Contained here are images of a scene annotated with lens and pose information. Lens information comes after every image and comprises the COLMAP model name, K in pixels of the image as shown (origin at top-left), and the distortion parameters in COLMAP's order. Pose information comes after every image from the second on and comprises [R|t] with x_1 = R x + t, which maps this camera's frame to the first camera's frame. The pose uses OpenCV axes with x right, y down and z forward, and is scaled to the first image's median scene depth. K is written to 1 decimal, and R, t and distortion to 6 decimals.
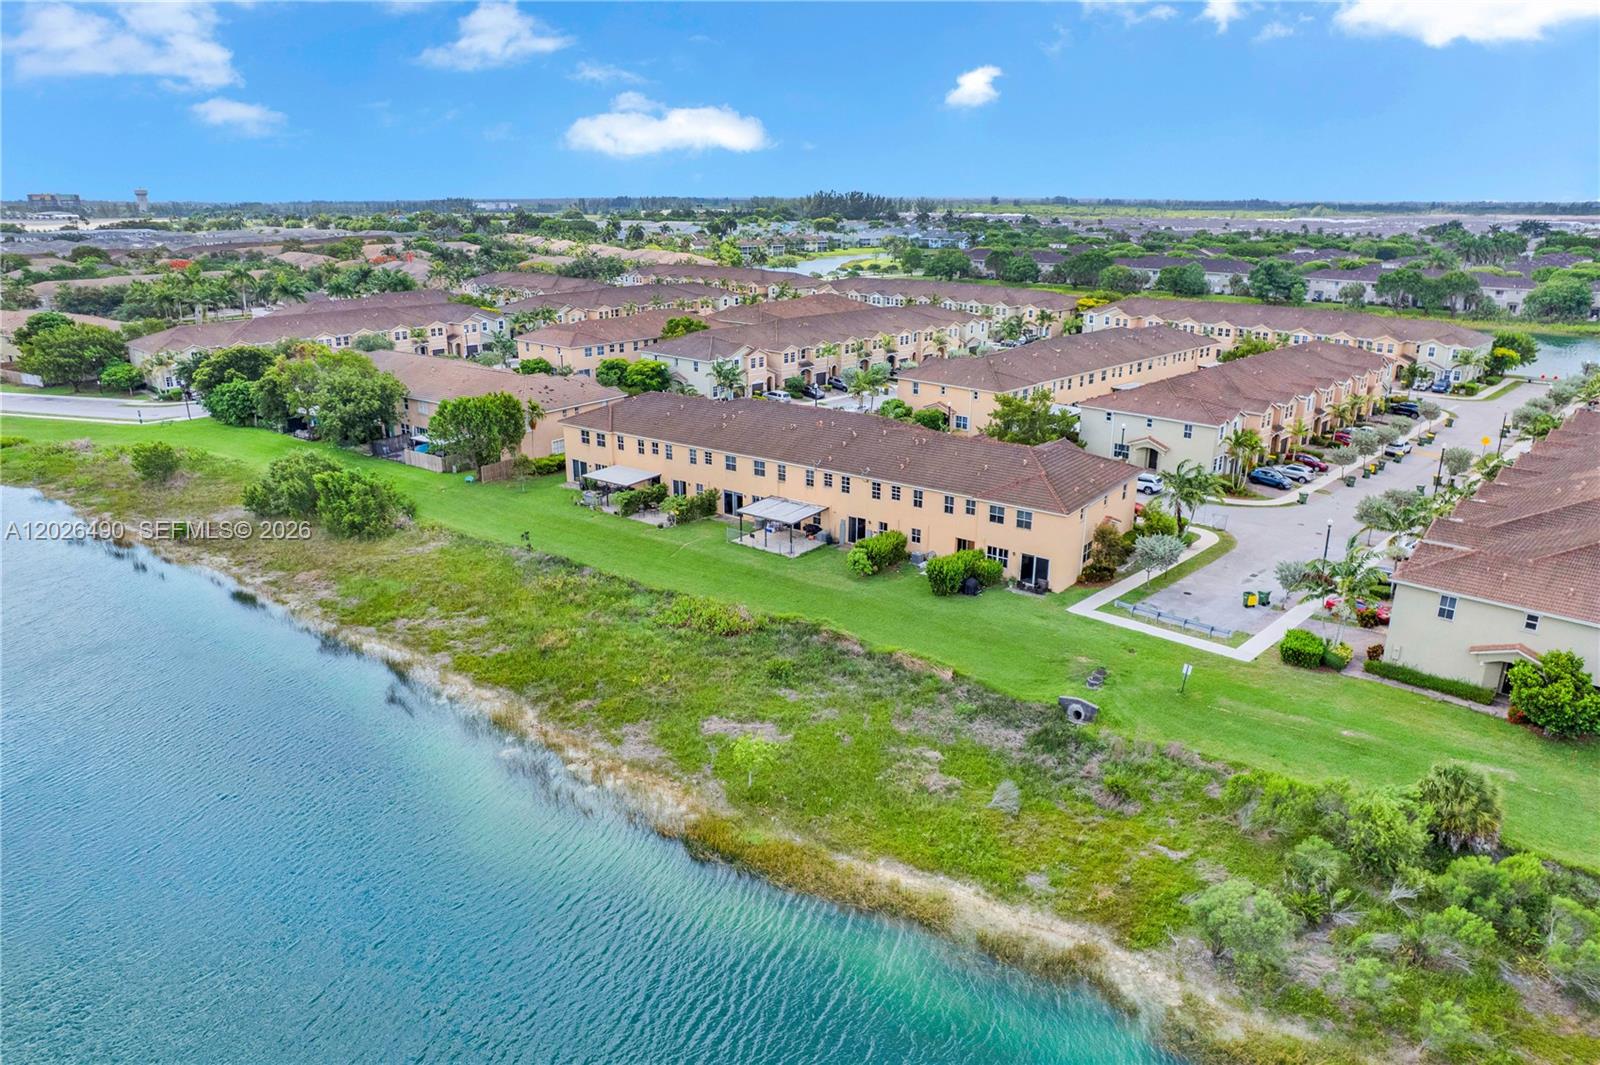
lens RADIAL K [[1058.6, 0, 805.2], [0, 1058.6, 534.9], [0, 0, 1]] dist [-0.070970, 0.058111]
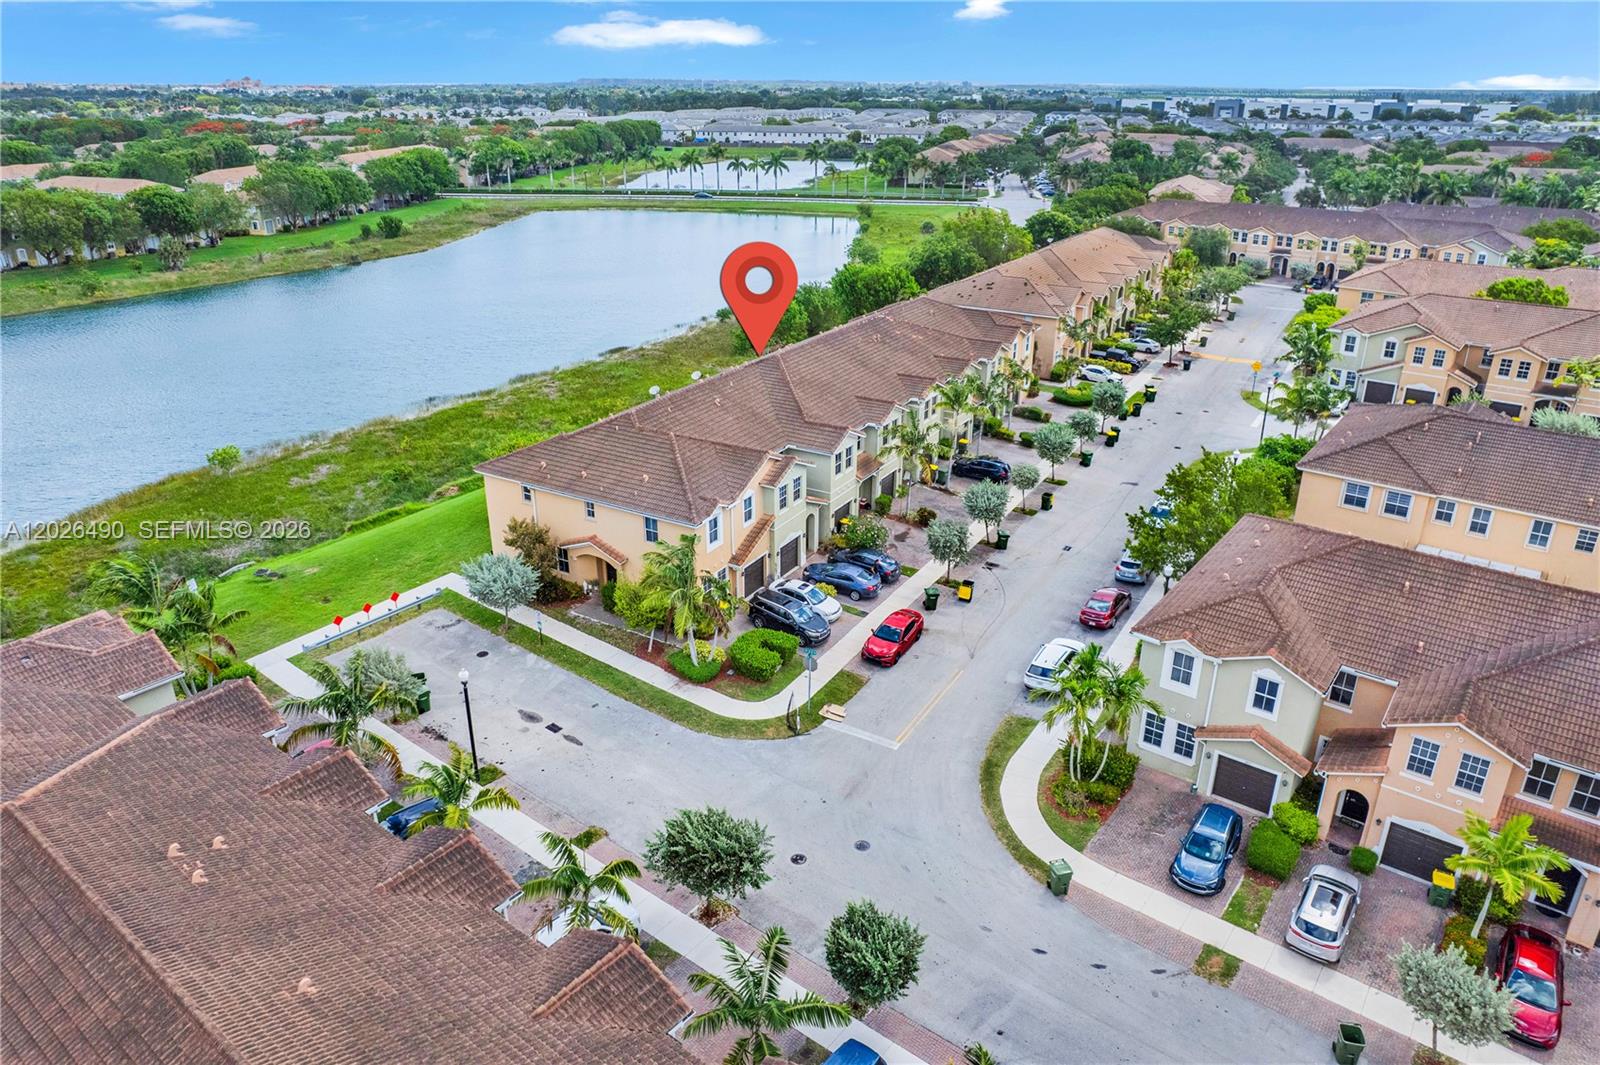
lens RADIAL K [[1058.6, 0, 805.2], [0, 1058.6, 534.9], [0, 0, 1]] dist [-0.070970, 0.058111]
pose [[0.102642, 0.390750, -0.914756, 0.891429], [-0.316272, 0.884712, 0.342428, -0.285066], [0.943100, 0.254164, 0.214392, 0.936917]]
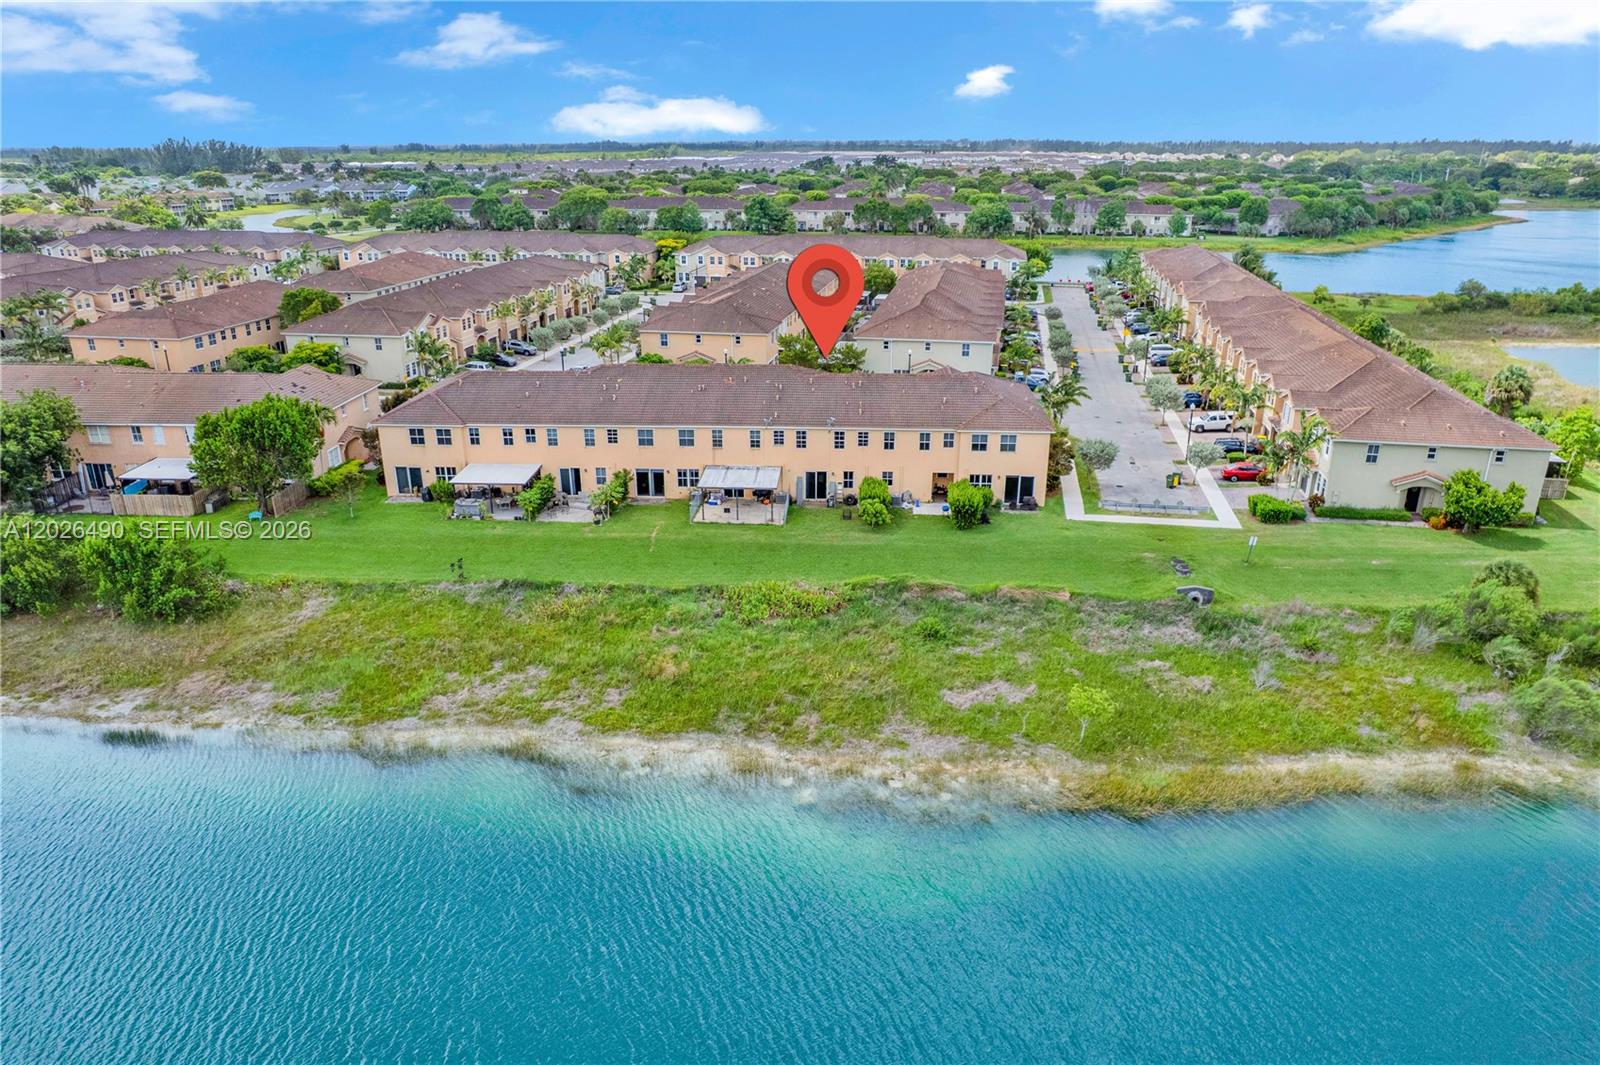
lens RADIAL K [[1058.6, 0, 805.2], [0, 1058.6, 534.9], [0, 0, 1]] dist [-0.070970, 0.058111]
pose [[0.836180, -0.195624, 0.512382, -0.462074], [0.171229, 0.980644, 0.094966, -0.052977], [-0.521042, 0.008326, 0.853491, 0.191327]]
